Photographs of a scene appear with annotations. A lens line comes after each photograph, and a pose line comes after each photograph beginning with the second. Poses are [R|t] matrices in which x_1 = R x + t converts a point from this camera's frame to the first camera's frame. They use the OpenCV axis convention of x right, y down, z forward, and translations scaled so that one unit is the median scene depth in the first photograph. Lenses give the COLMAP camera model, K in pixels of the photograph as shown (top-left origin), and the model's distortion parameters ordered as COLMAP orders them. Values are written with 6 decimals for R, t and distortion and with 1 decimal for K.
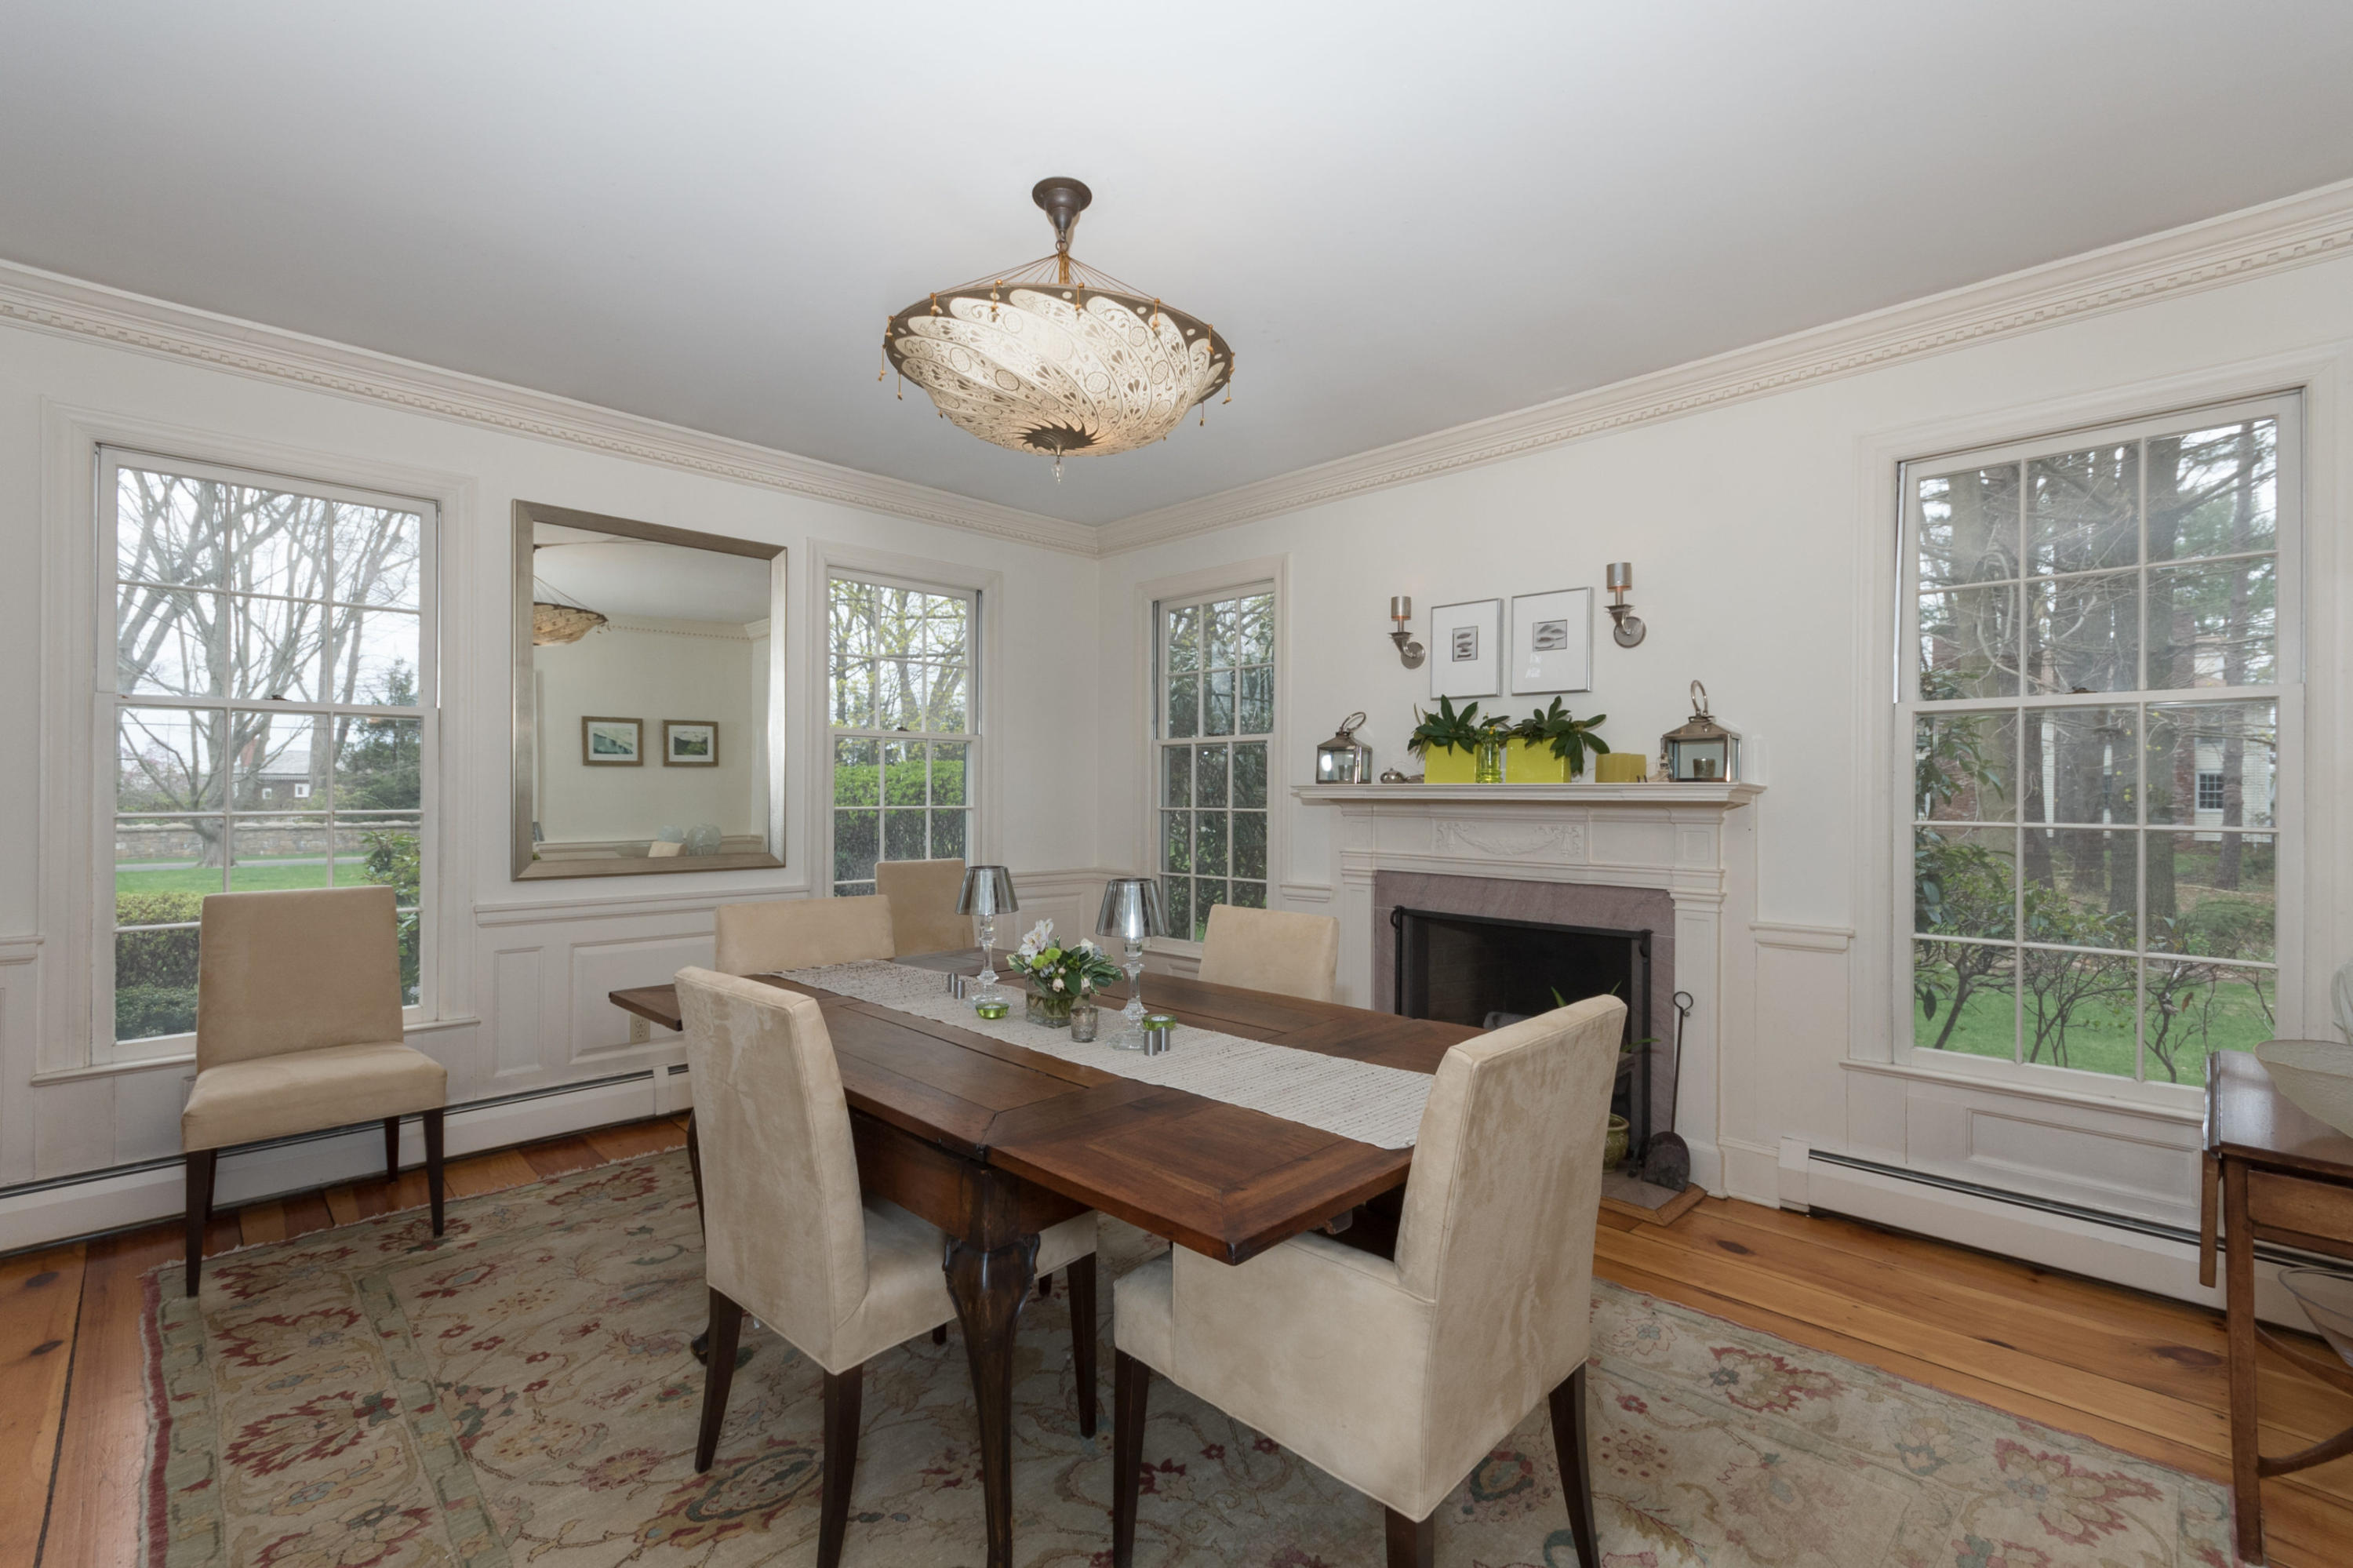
lens RADIAL K [[1024.9, 0, 1177.2], [0, 1024.9, 793.8], [0, 0, 1]] dist [0.001428, 0.000087]
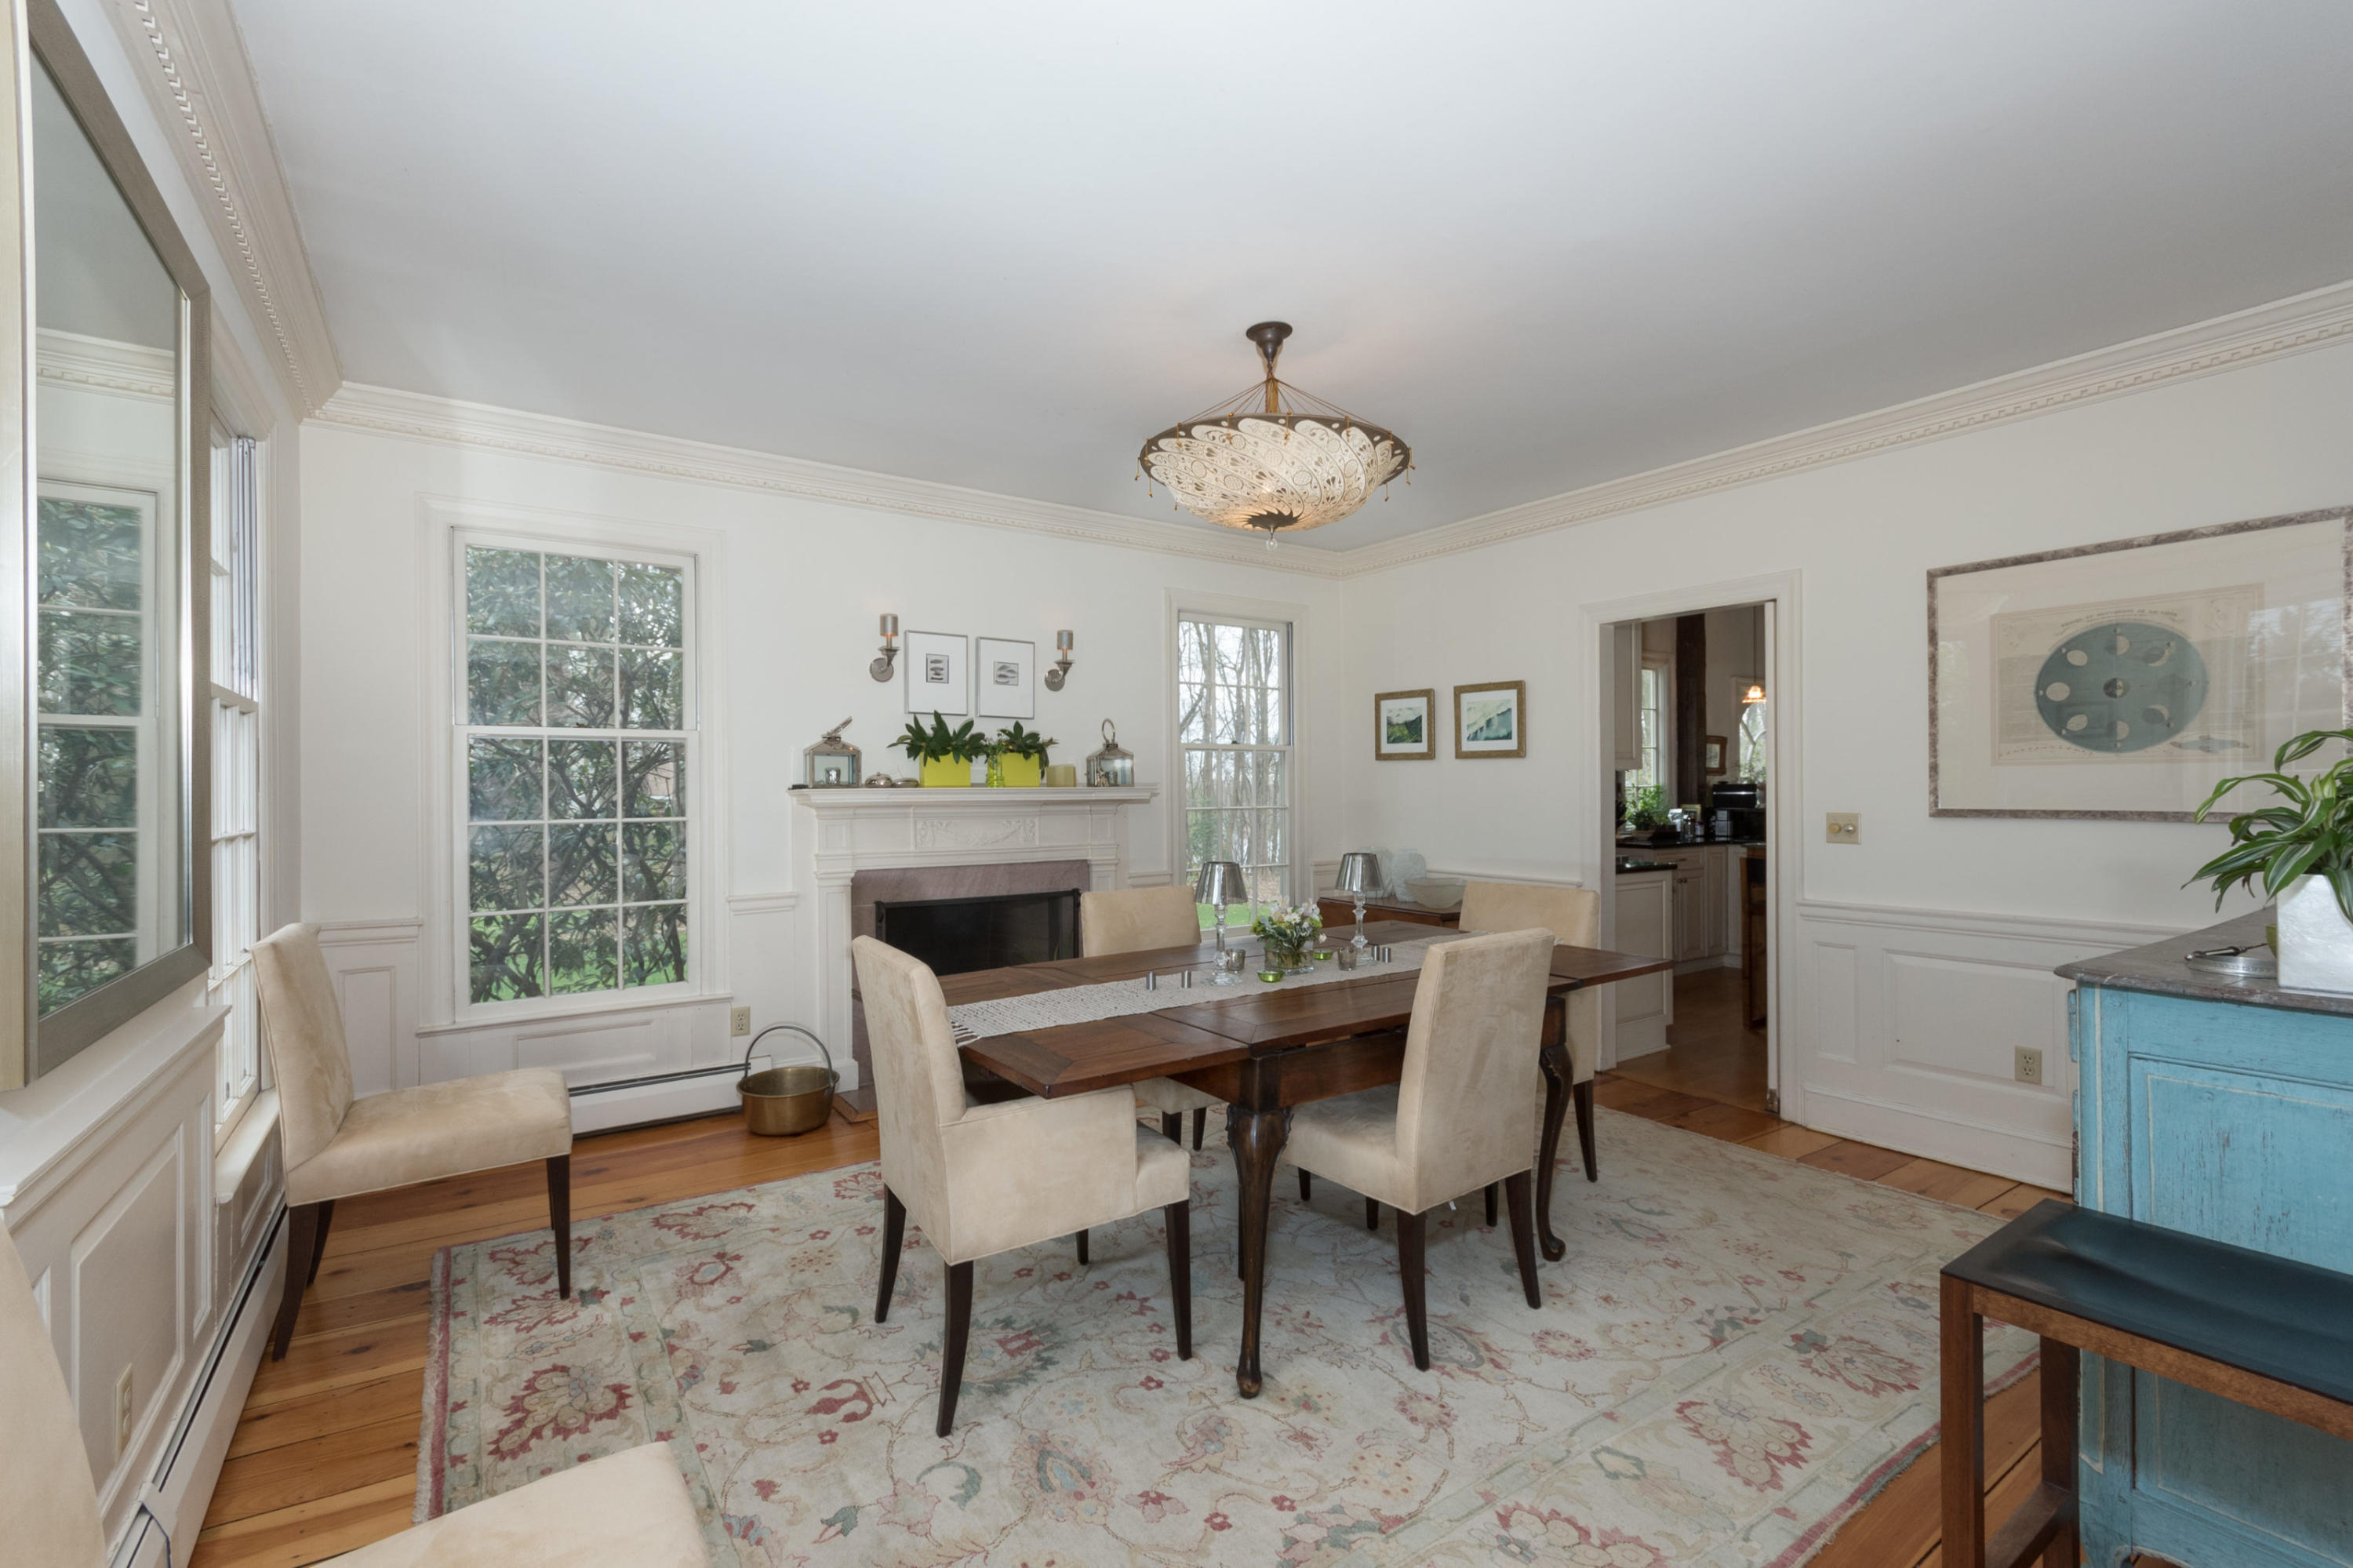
lens RADIAL K [[1024.9, 0, 1177.2], [0, 1024.9, 793.8], [0, 0, 1]] dist [0.001428, 0.000087]
pose [[0.179671, -0.008631, 0.983689, -0.944847], [0.008803, 0.999936, 0.007166, -0.010373], [-0.983687, 0.007371, 0.179735, 0.598130]]
